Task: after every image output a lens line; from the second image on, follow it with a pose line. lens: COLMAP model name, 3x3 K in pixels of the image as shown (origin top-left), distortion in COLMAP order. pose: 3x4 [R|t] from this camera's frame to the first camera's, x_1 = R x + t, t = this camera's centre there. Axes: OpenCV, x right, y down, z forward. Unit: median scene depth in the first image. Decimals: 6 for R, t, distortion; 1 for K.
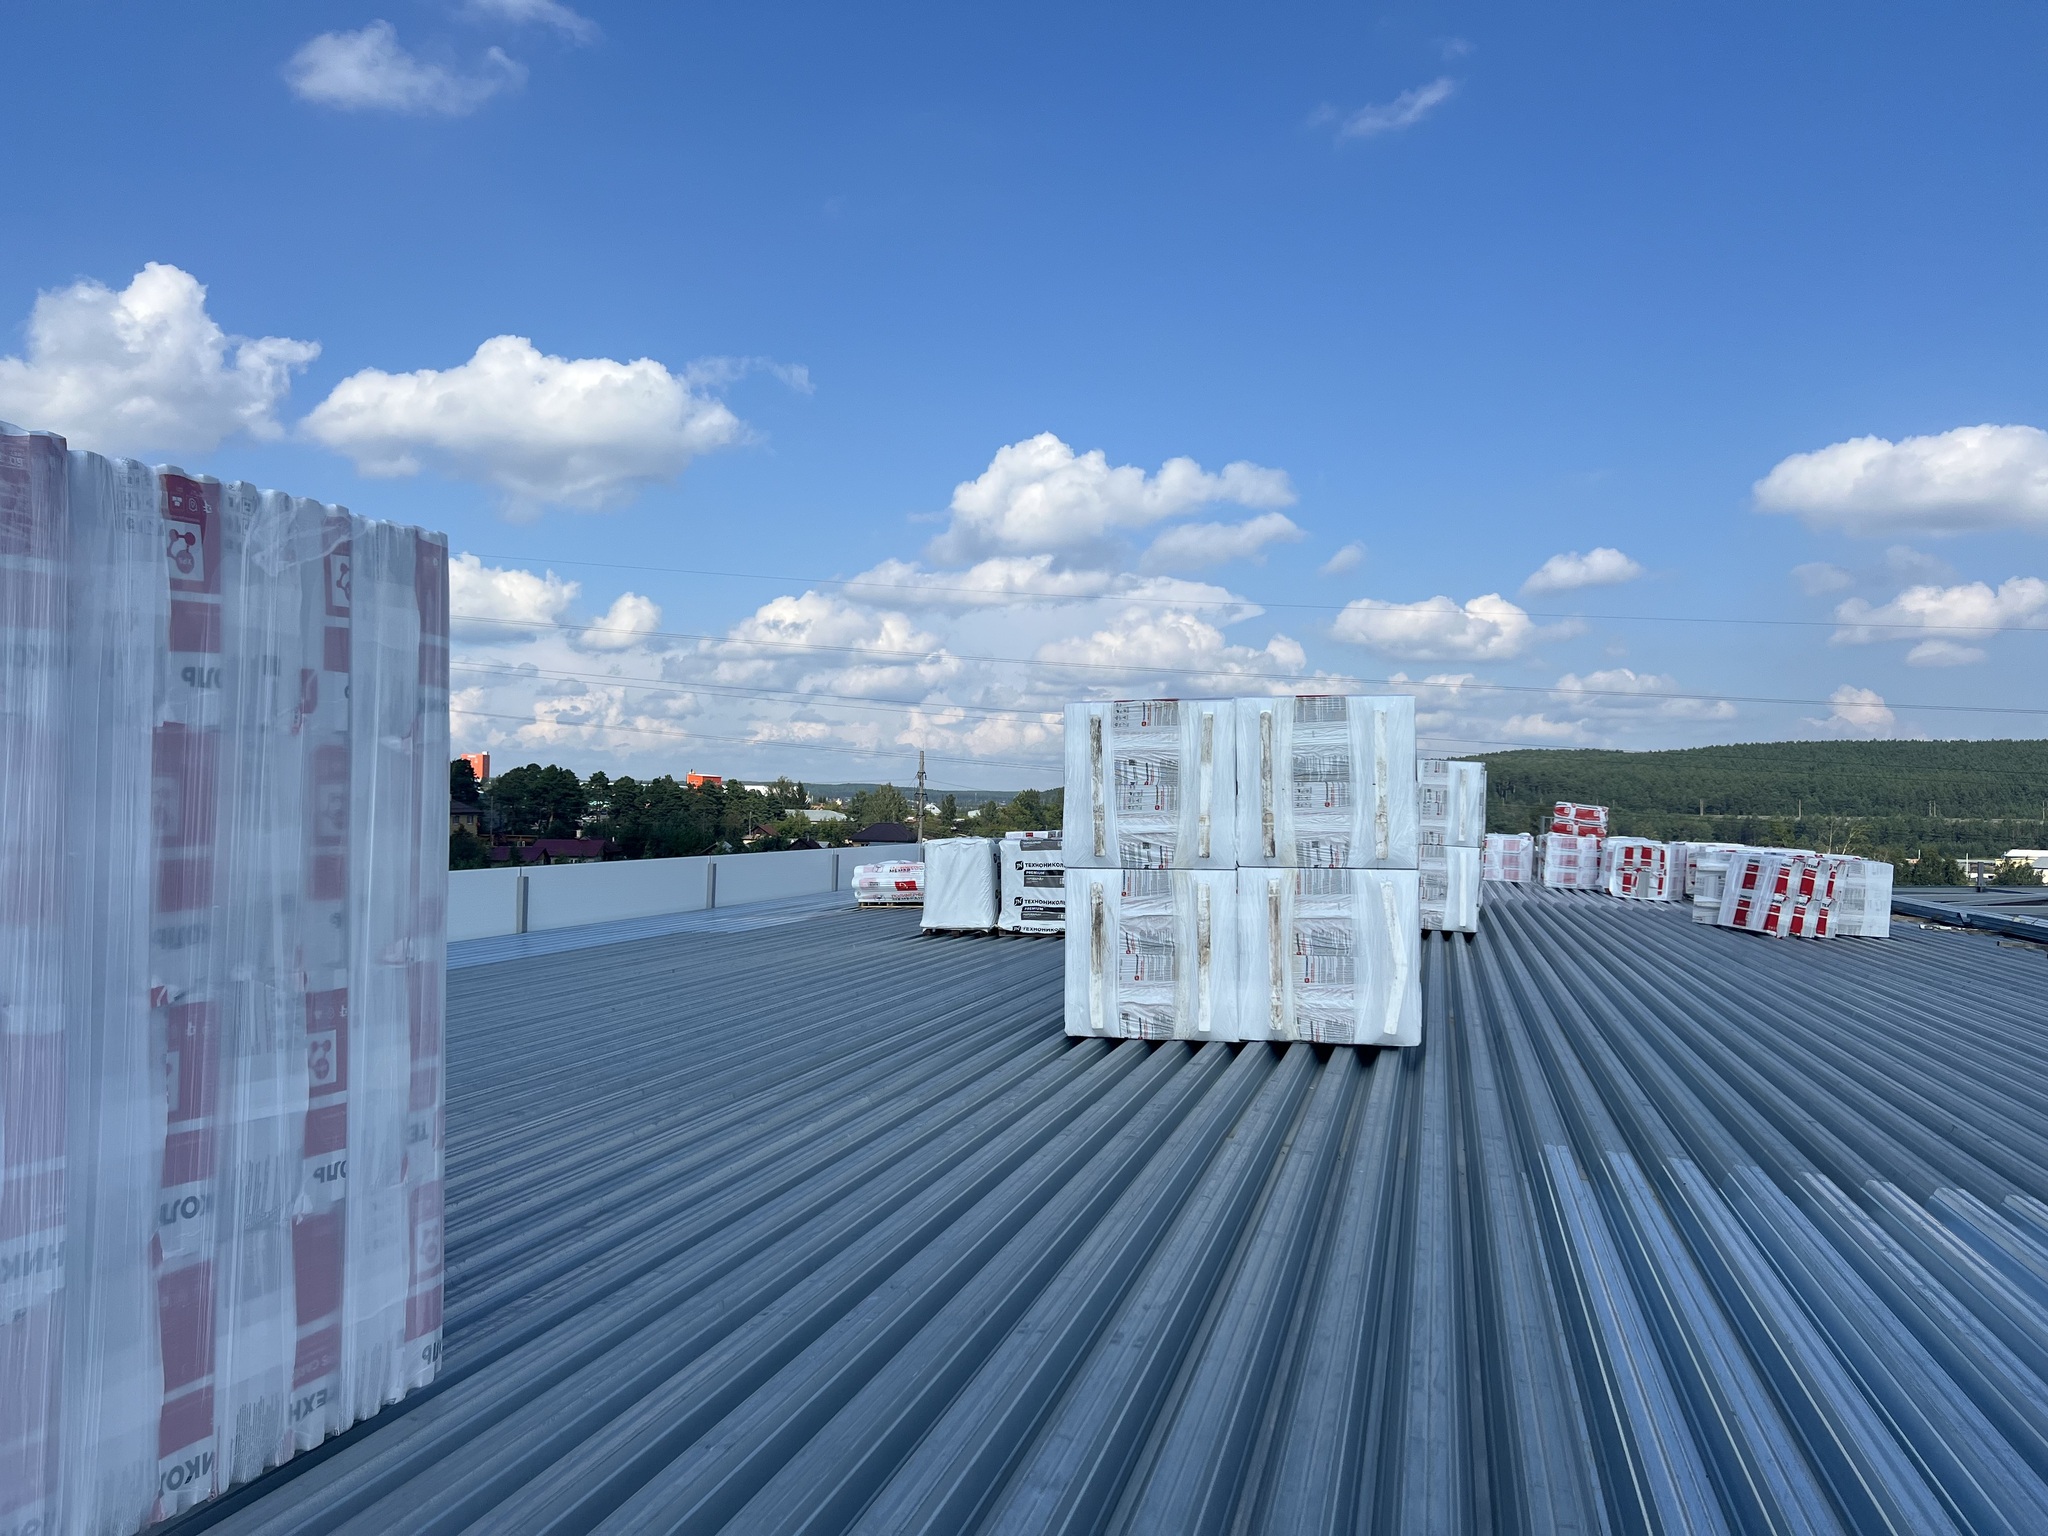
lens RADIAL K [[1539.3, 0, 1024.0], [0, 1539.3, 768.0], [0, 0, 1]] dist [-0.001838, -0.002731]
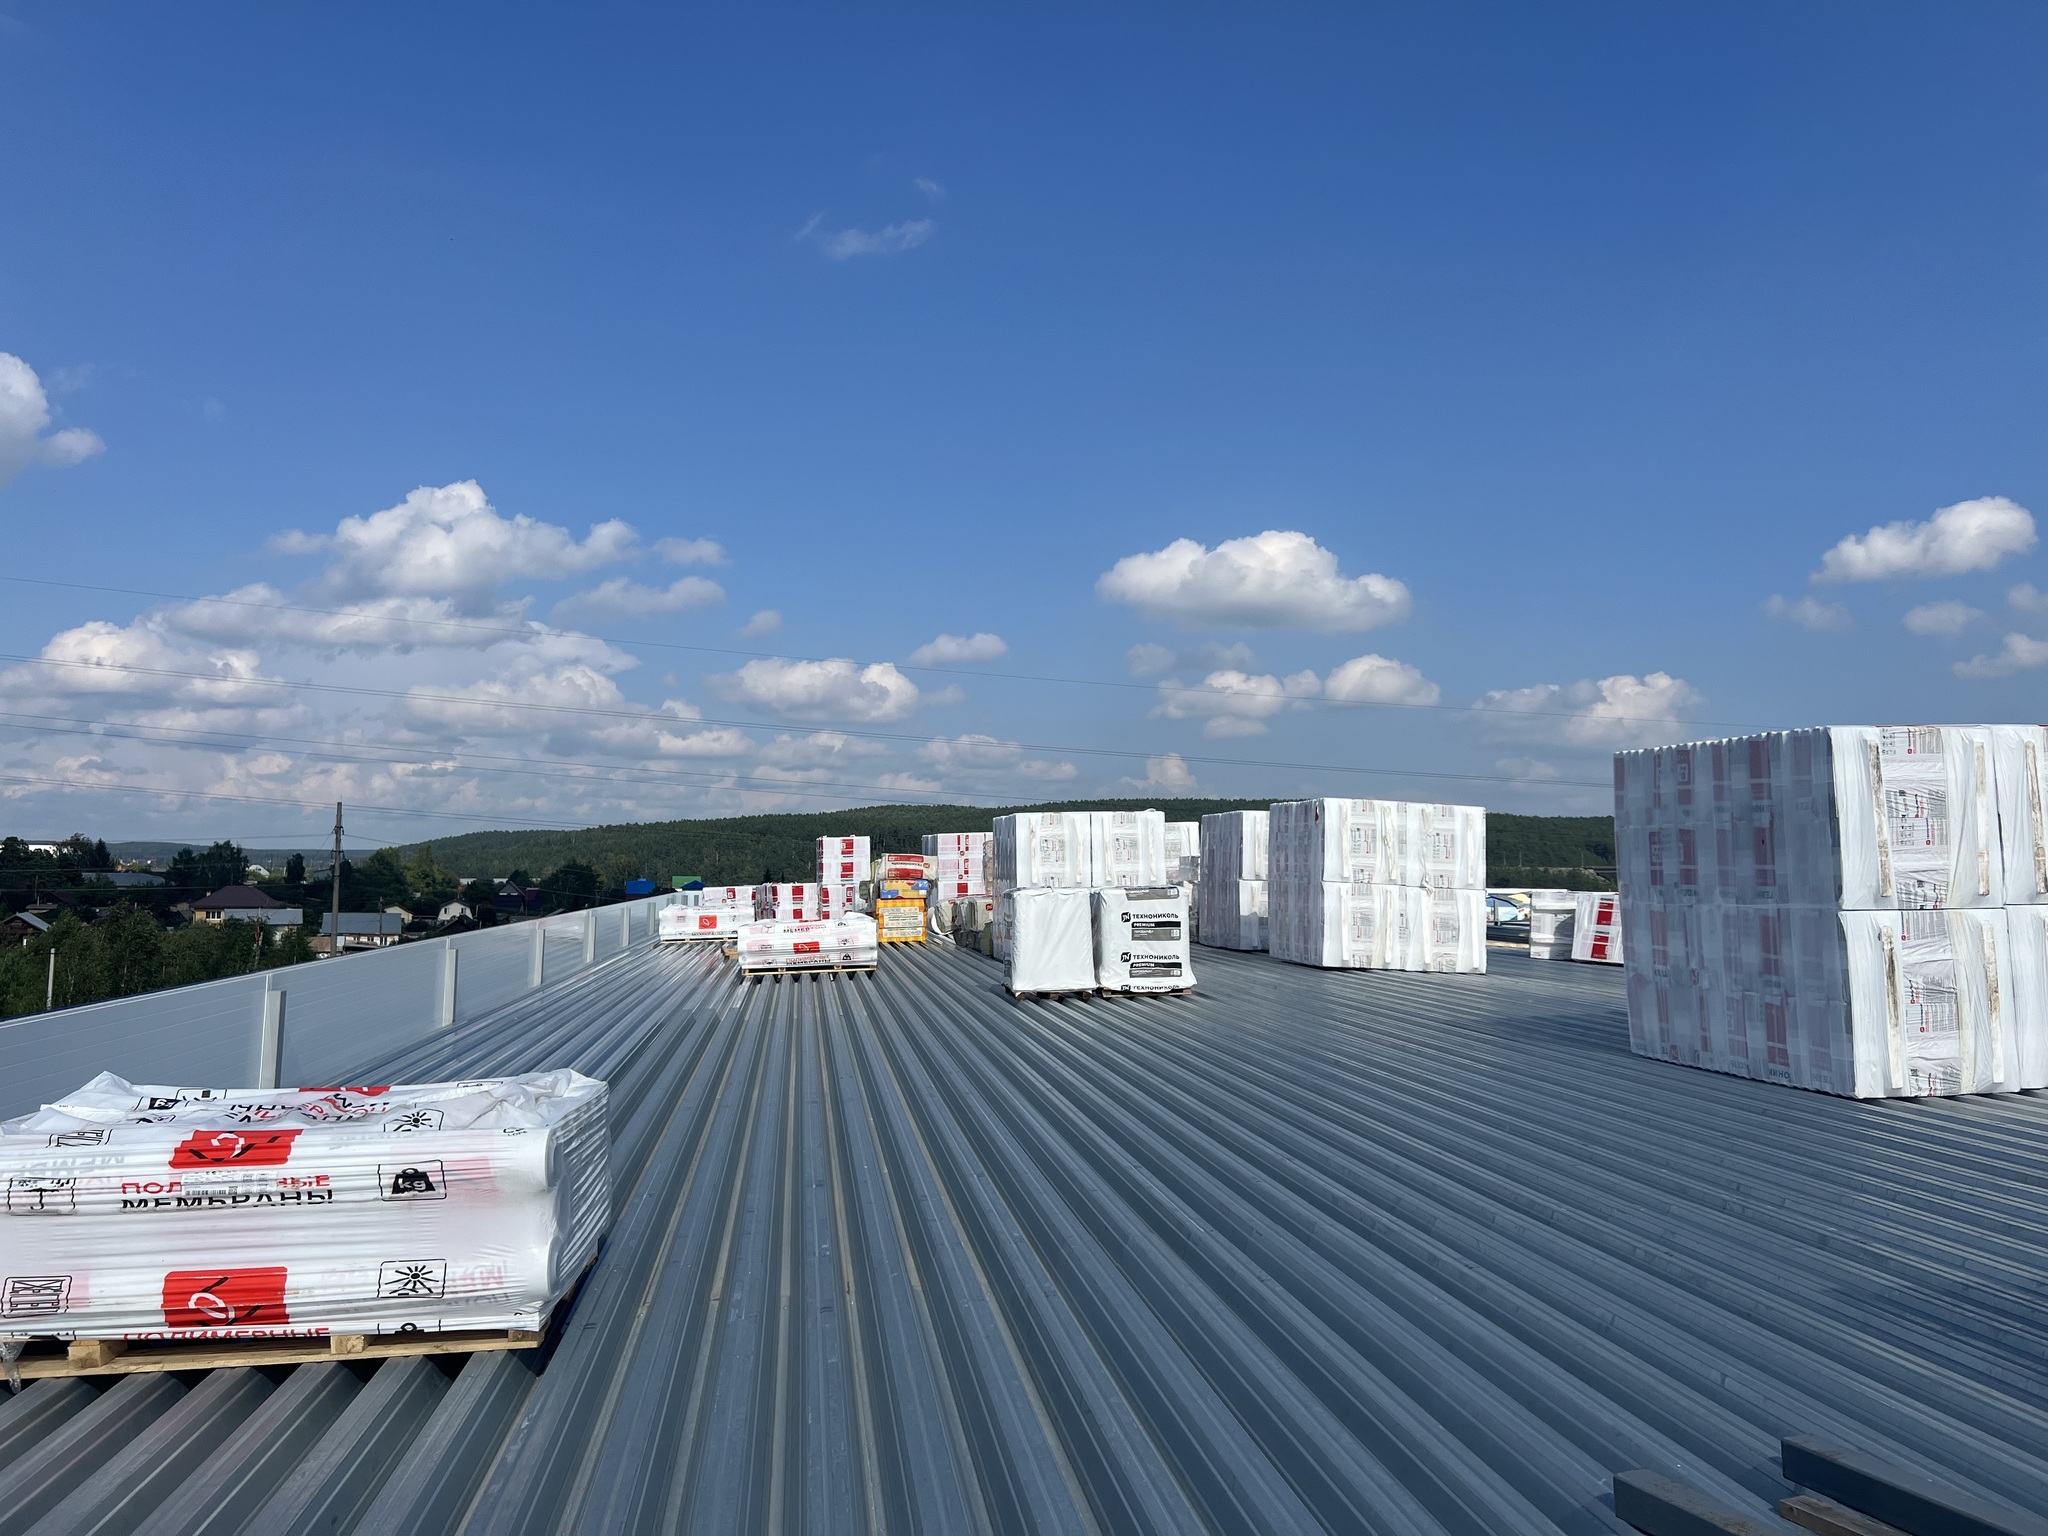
lens RADIAL K [[1493.2, 0, 1027.5], [0, 1493.2, 695.2], [0, 0, 1]] dist [0.049535, -0.070215]
pose [[0.913886, 0.035381, 0.404426, -0.345956], [-0.000616, 0.996315, -0.085771, 0.006952], [-0.405970, 0.078135, 0.910540, 0.172304]]
